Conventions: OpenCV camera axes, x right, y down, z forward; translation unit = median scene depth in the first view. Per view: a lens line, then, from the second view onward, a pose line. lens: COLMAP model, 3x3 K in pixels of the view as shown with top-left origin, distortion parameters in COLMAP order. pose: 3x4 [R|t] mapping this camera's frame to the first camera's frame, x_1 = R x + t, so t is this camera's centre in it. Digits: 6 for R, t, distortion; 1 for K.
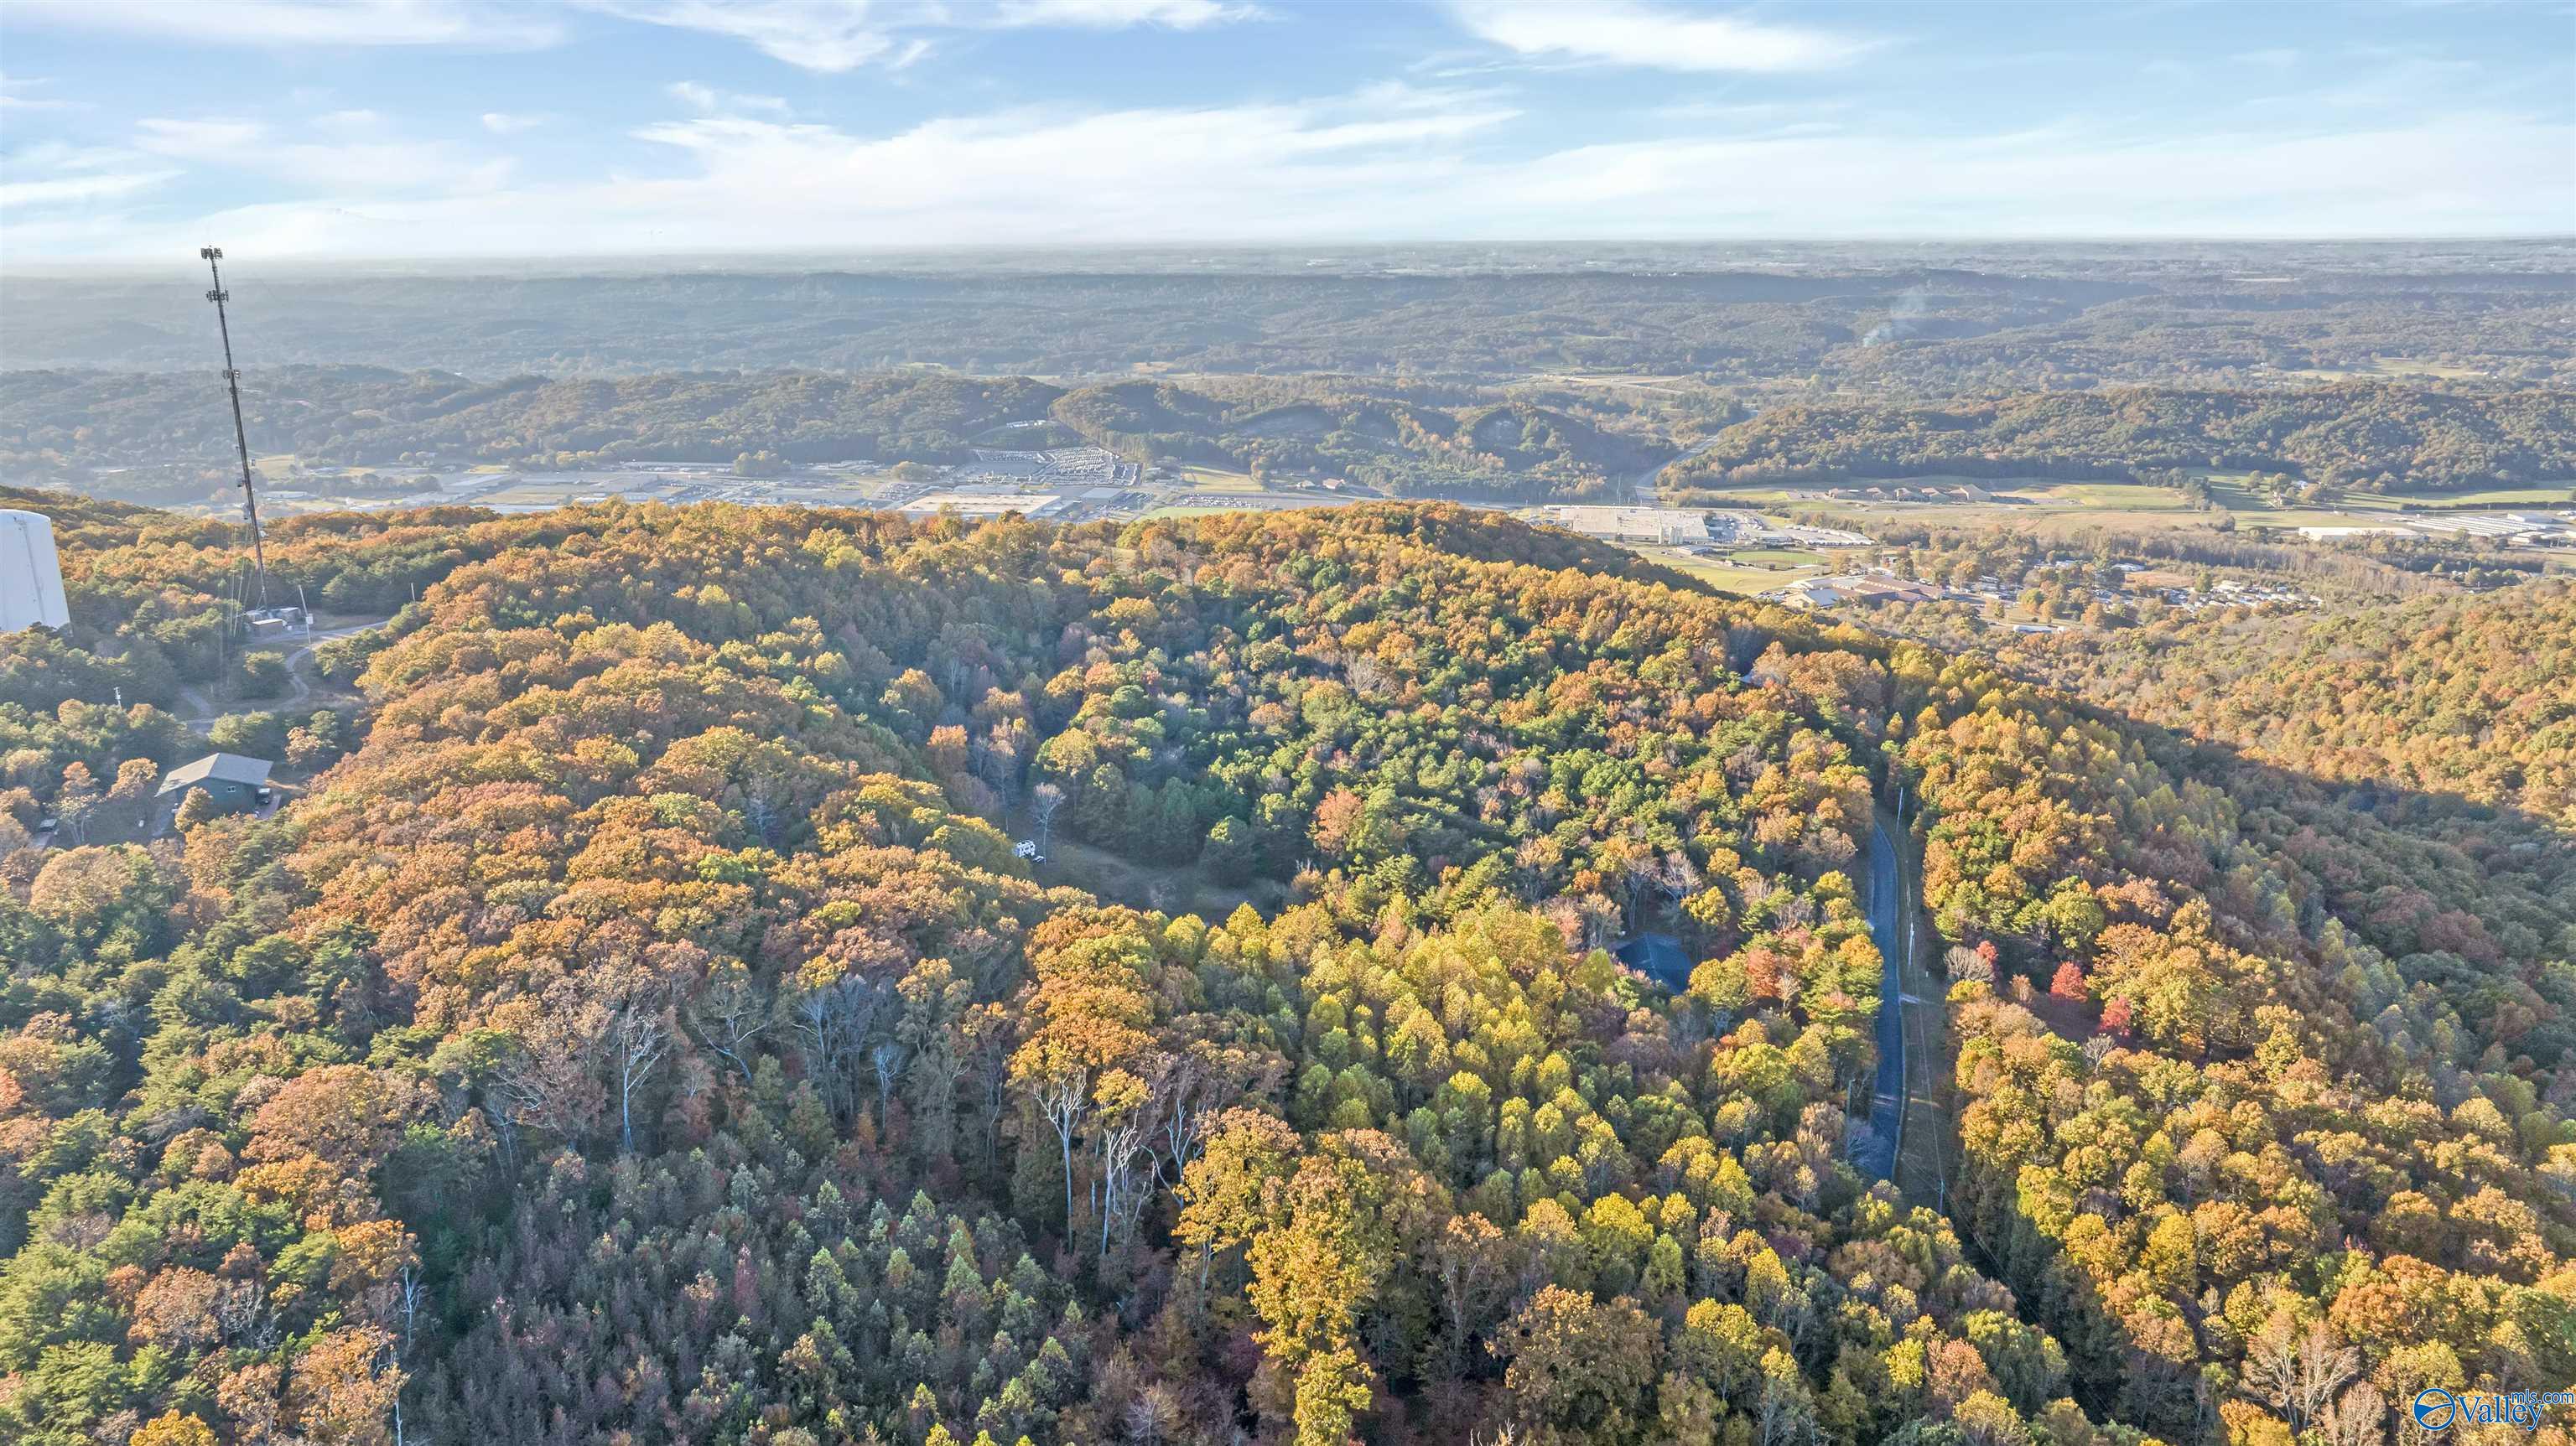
lens RADIAL K [[1812.7, 0, 1276.5], [0, 1812.7, 704.2], [0, 0, 1]] dist [-0.023969, 0.005736]
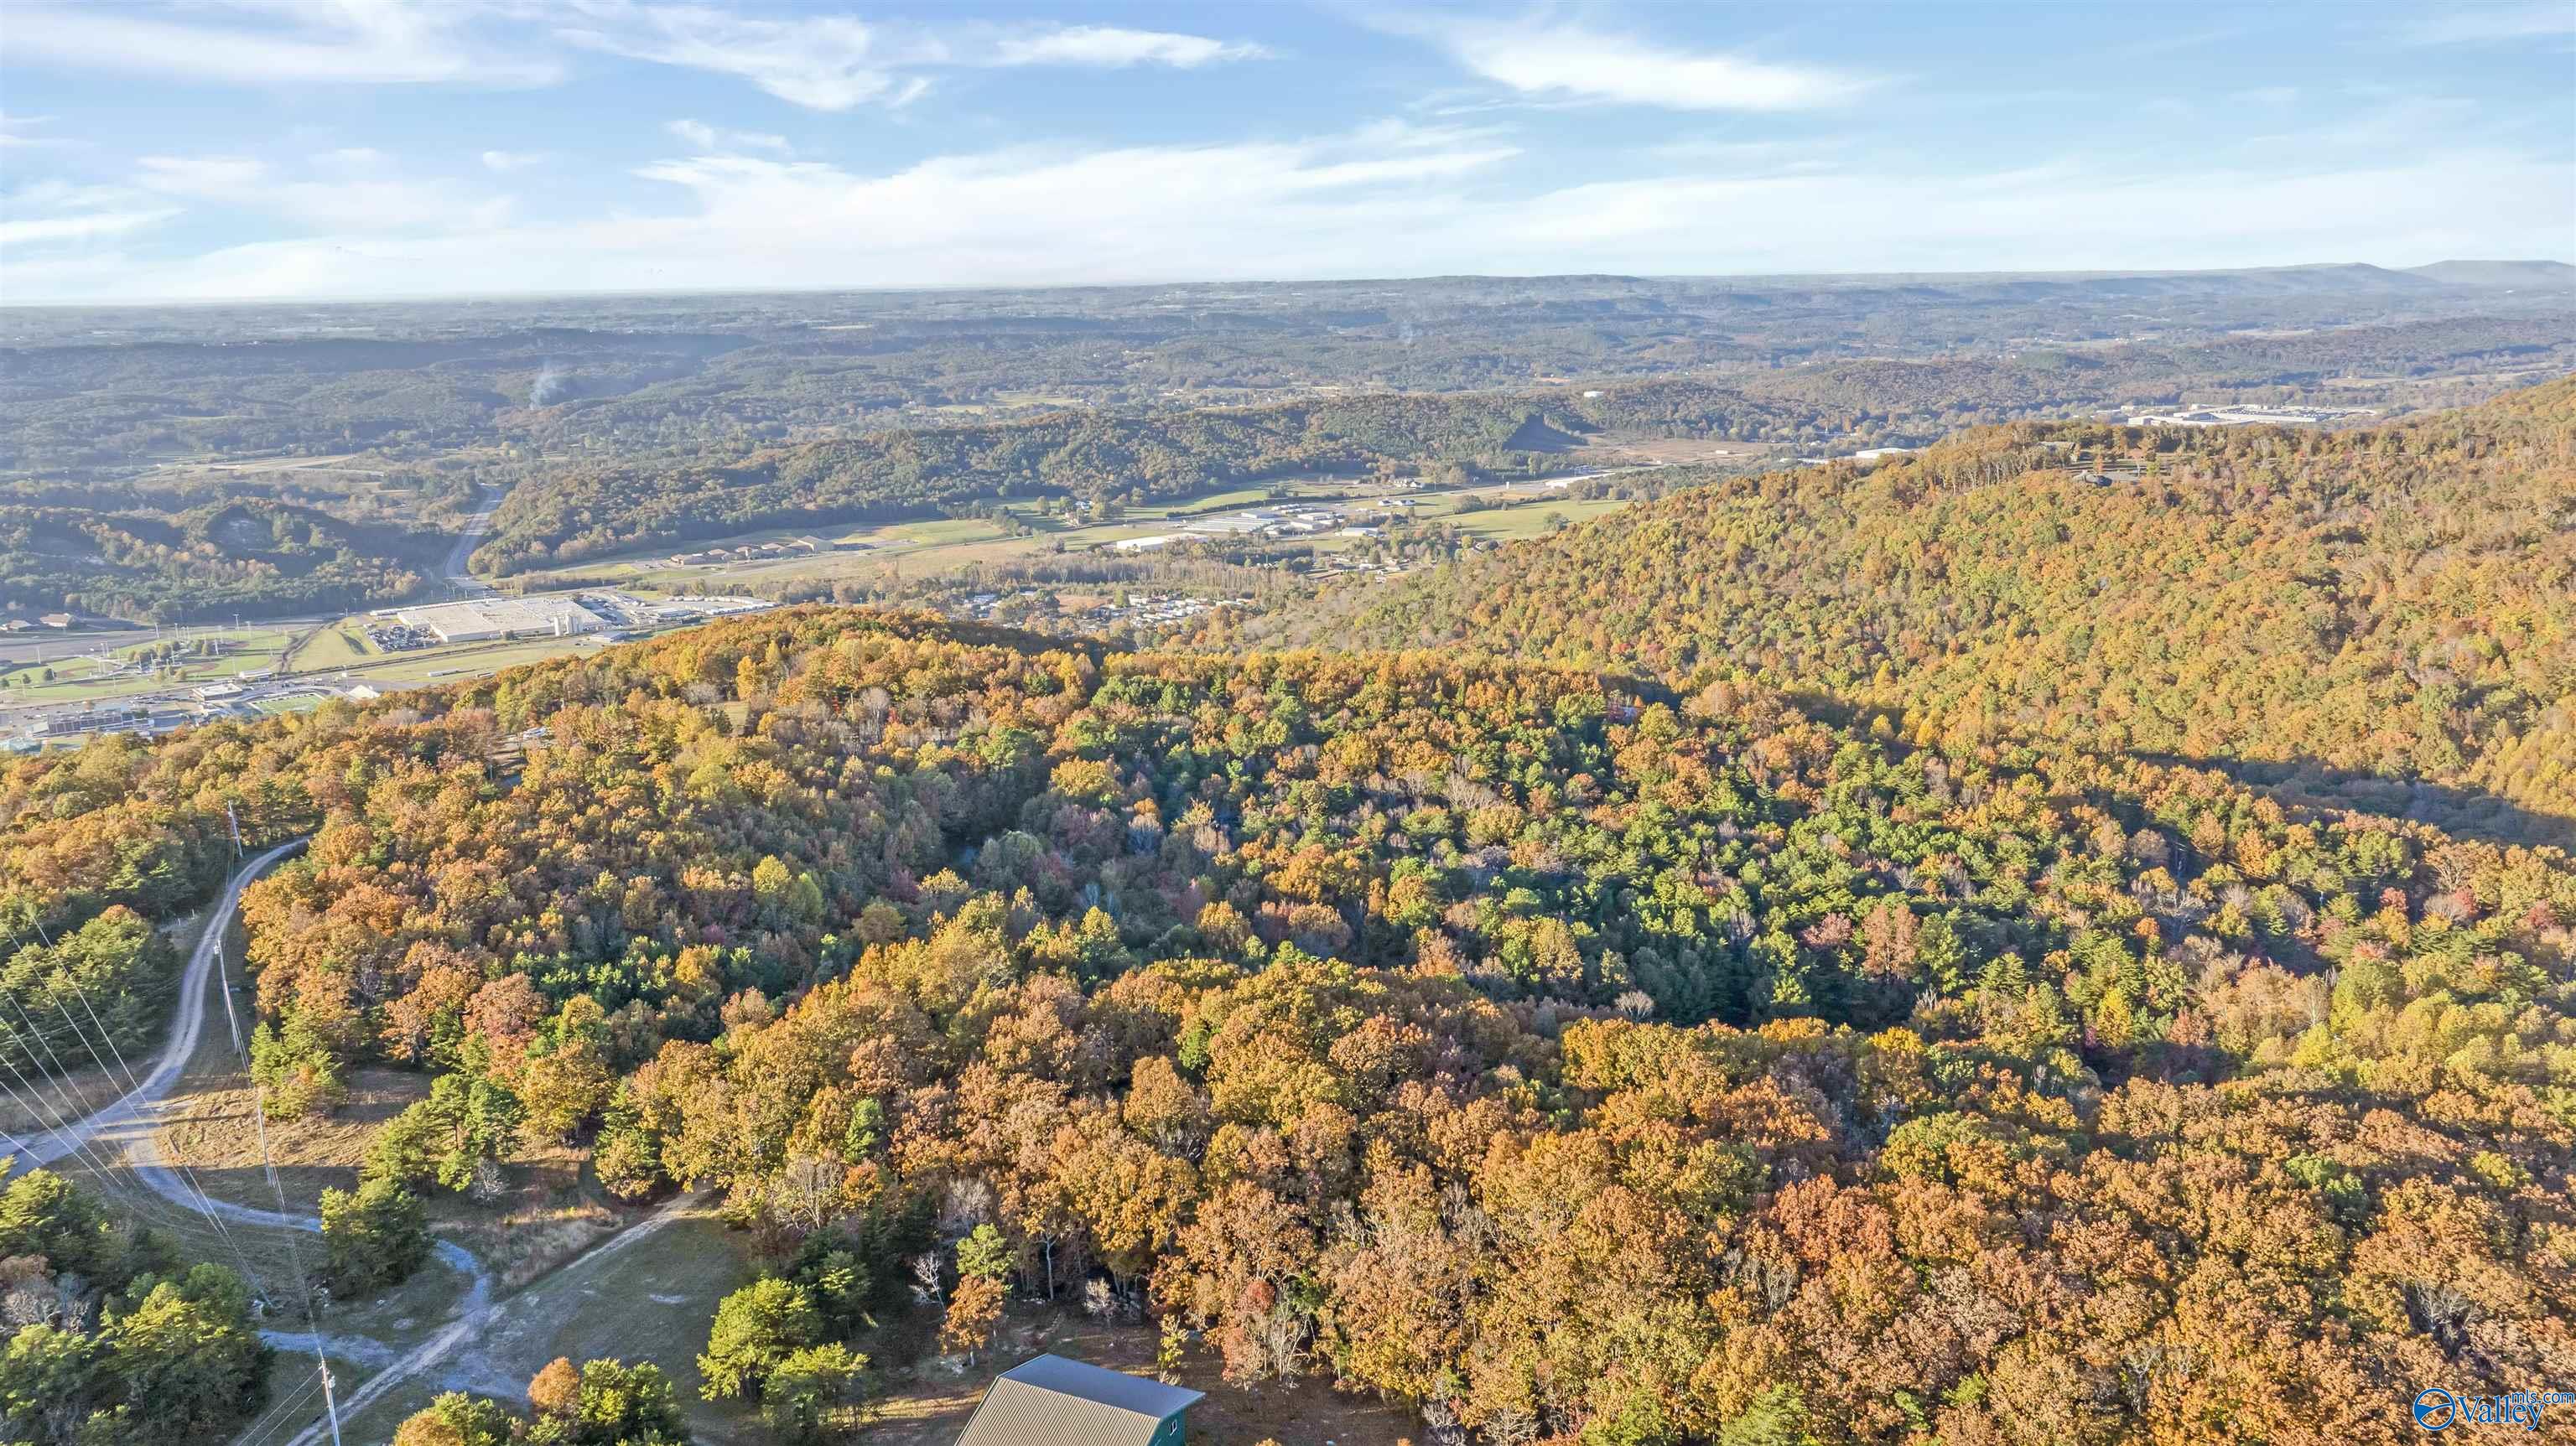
lens RADIAL K [[1812.7, 0, 1281.1], [0, 1812.7, 717.3], [0, 0, 1]] dist [-0.023969, 0.005736]
pose [[0.720747, -0.168405, 0.672431, -0.115444], [0.184125, 0.981705, 0.048506, -0.021470], [-0.668298, 0.088851, 0.738569, 0.082124]]
